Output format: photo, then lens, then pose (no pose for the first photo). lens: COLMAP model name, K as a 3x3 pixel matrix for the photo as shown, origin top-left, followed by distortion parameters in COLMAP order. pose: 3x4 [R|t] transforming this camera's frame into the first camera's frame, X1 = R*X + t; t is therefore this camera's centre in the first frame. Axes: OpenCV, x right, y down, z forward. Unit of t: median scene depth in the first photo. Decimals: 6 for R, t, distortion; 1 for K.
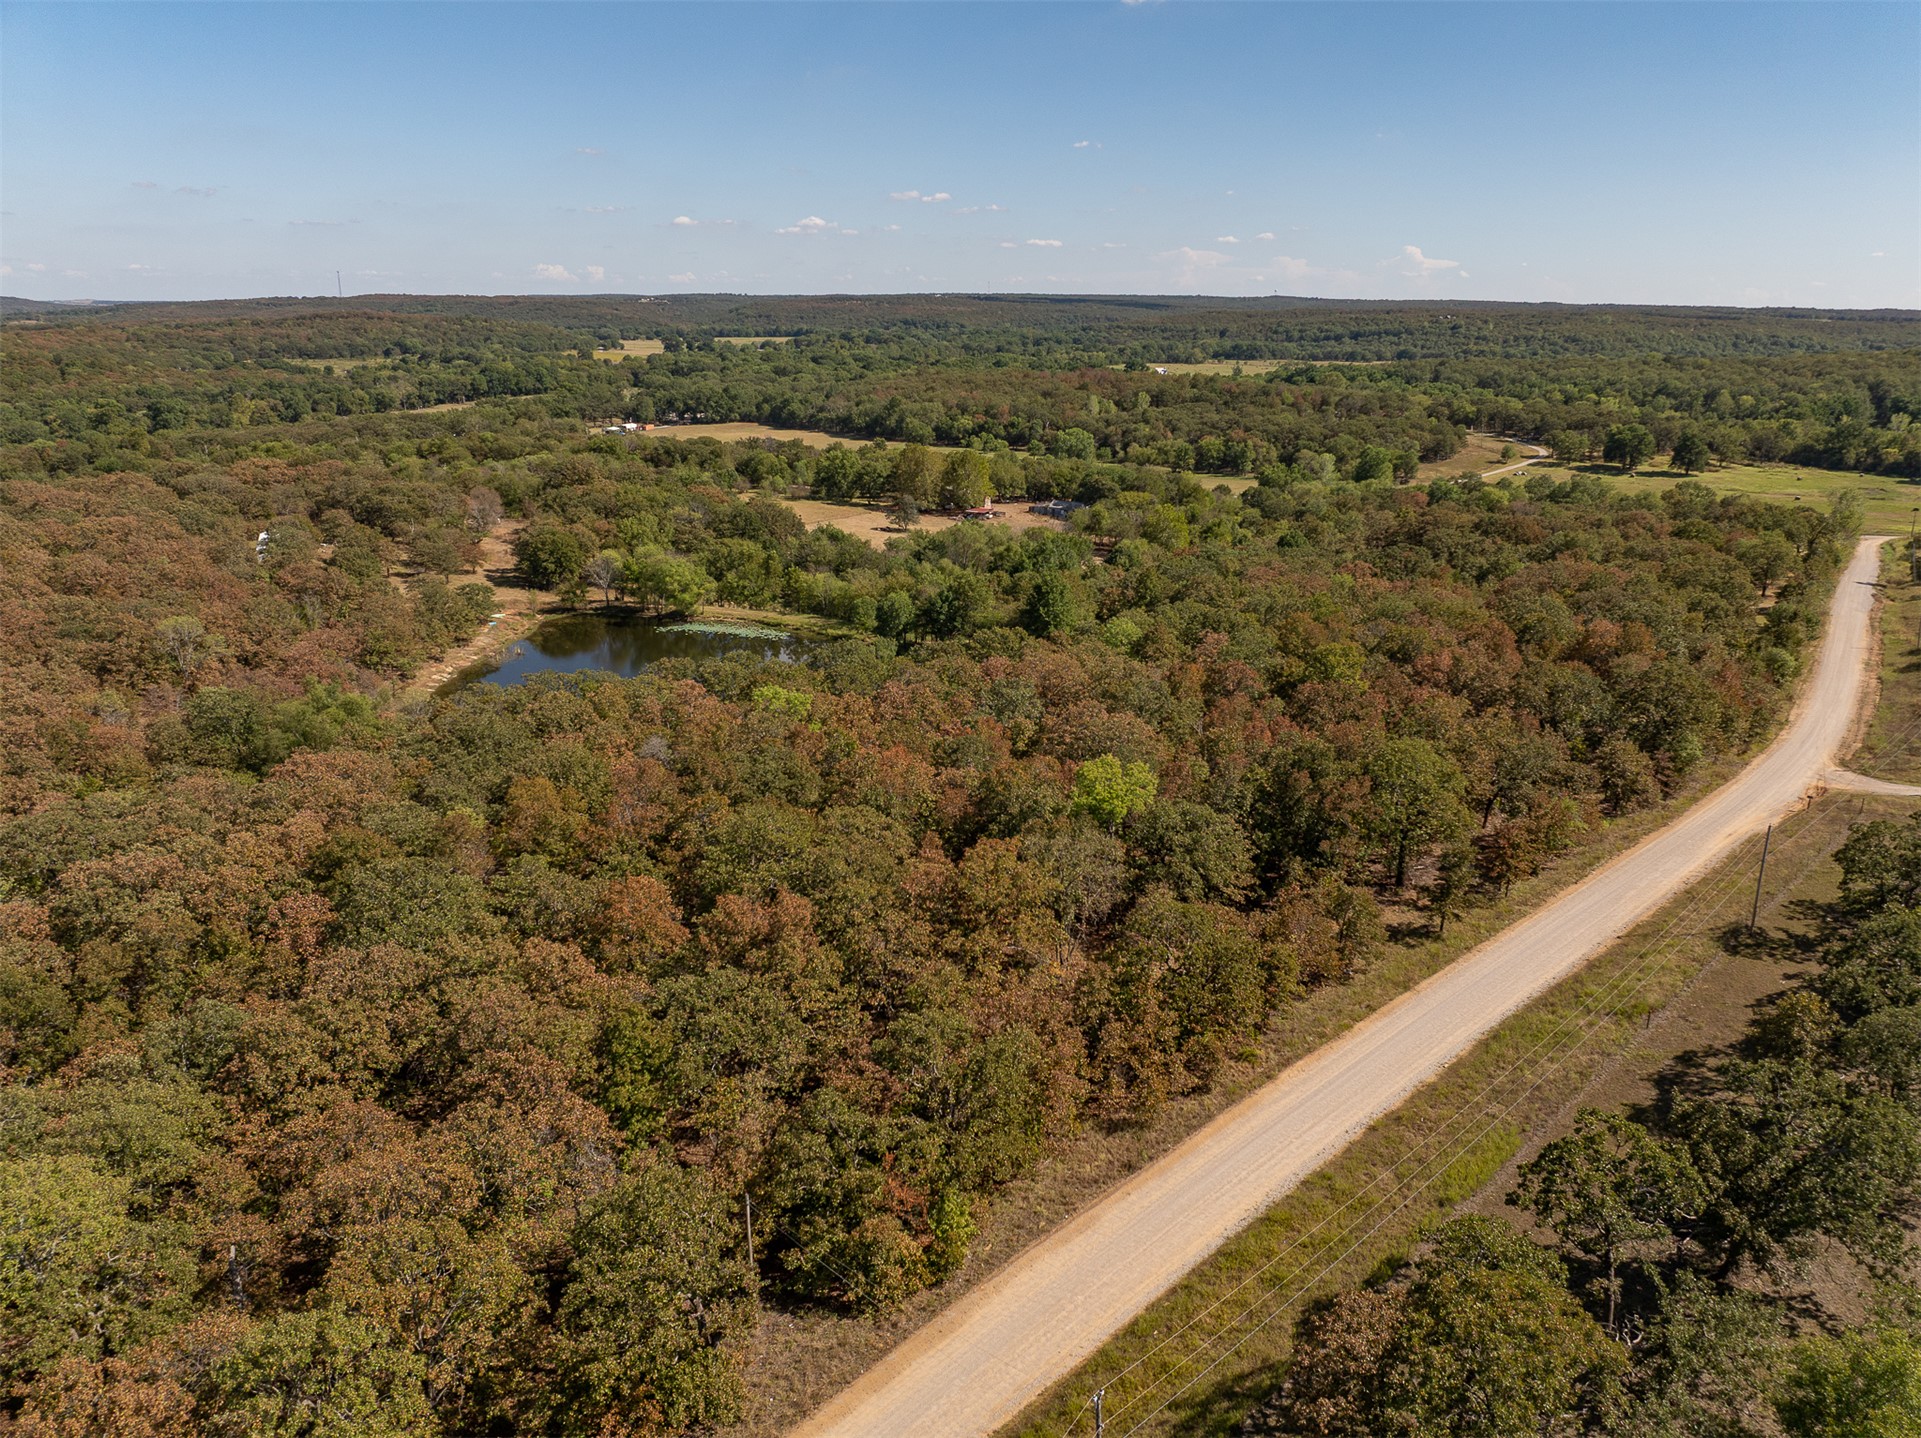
lens RADIAL K [[1348.6, 0, 959.7], [0, 1348.6, 722.6], [0, 0, 1]] dist [-0.045259, 0.016555]
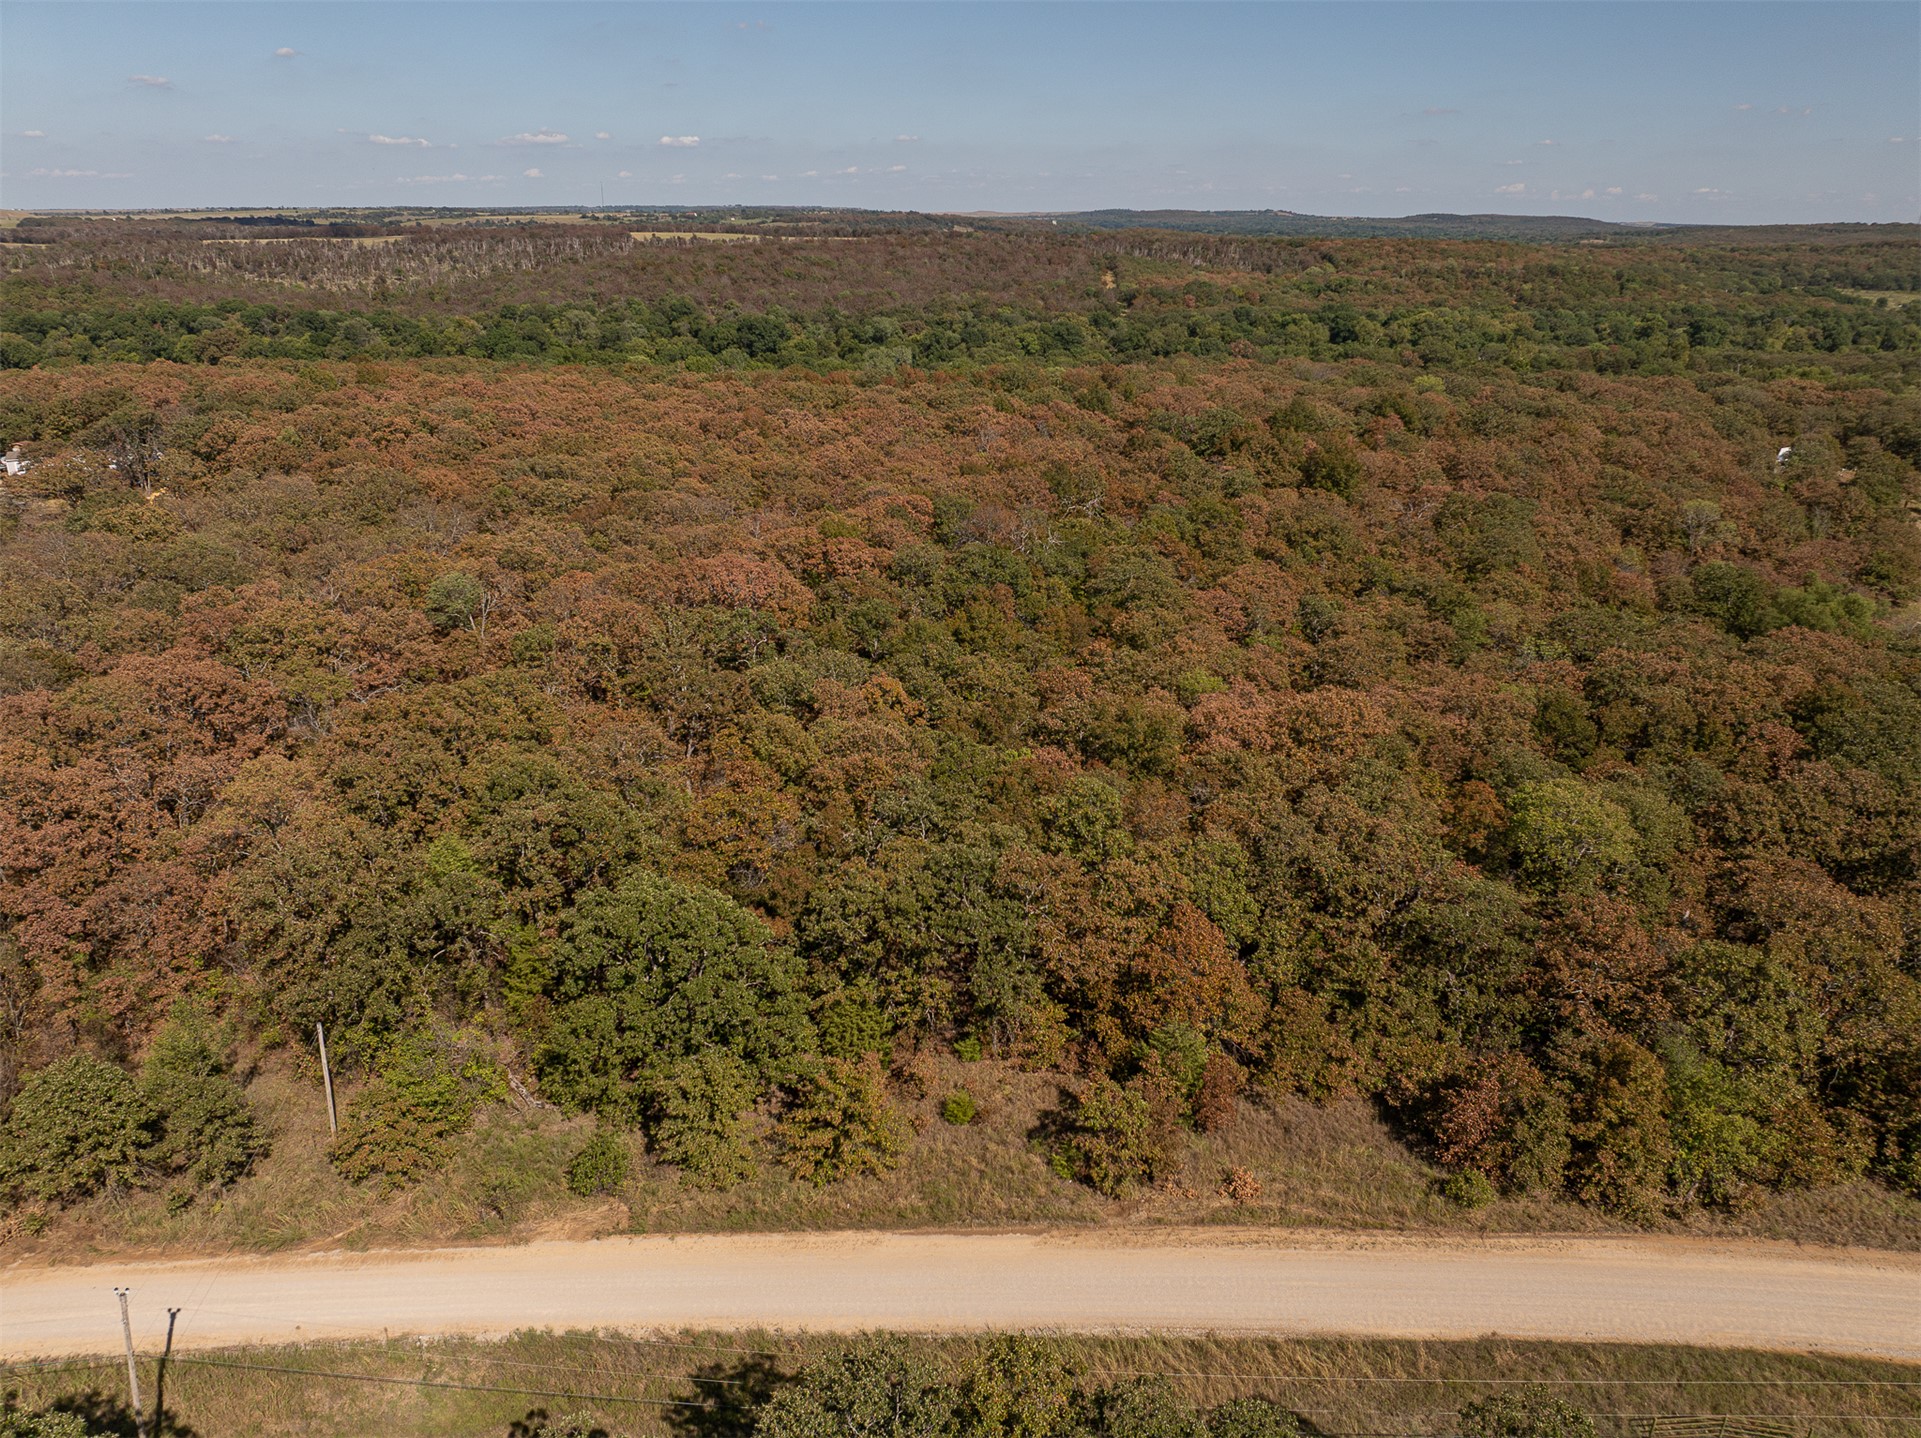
lens RADIAL K [[1348.6, 0, 968.7], [0, 1348.6, 707.6], [0, 0, 1]] dist [-0.045259, 0.016555]
pose [[0.532253, 0.291125, -0.794954, 0.018720], [-0.258162, 0.950102, 0.175093, 0.036708], [0.806262, 0.112033, 0.580853, -0.096591]]
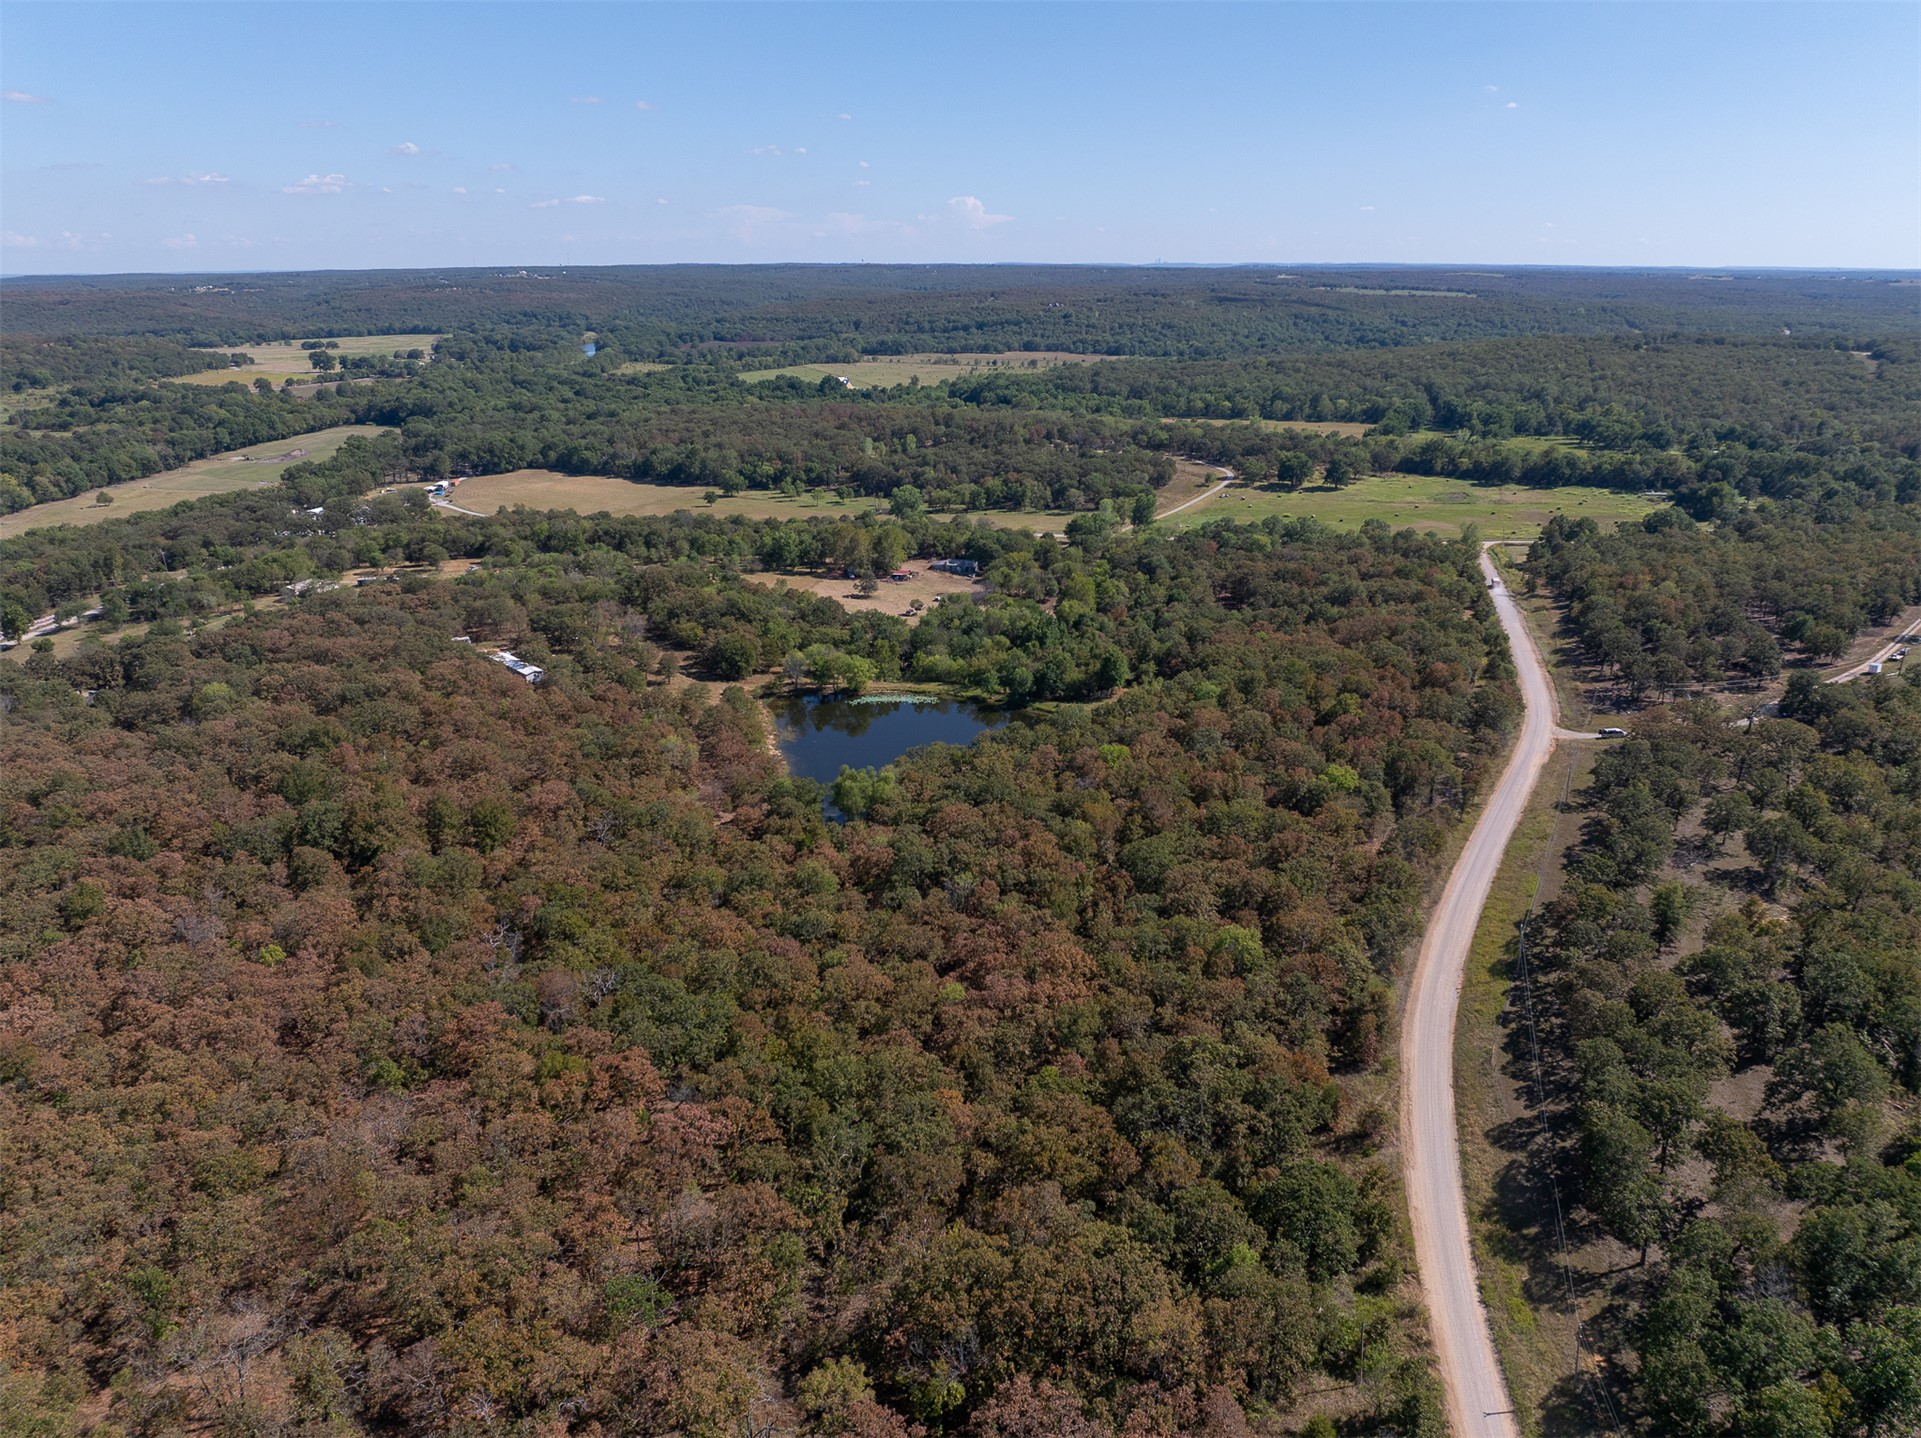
lens RADIAL K [[1348.6, 0, 971.4], [0, 1348.6, 721.9], [0, 0, 1]] dist [-0.045259, 0.016555]
pose [[0.953976, -0.104944, 0.280919, -0.515087], [0.098471, 0.994448, 0.037103, -0.090313], [-0.283253, -0.007733, 0.959014, -0.489557]]
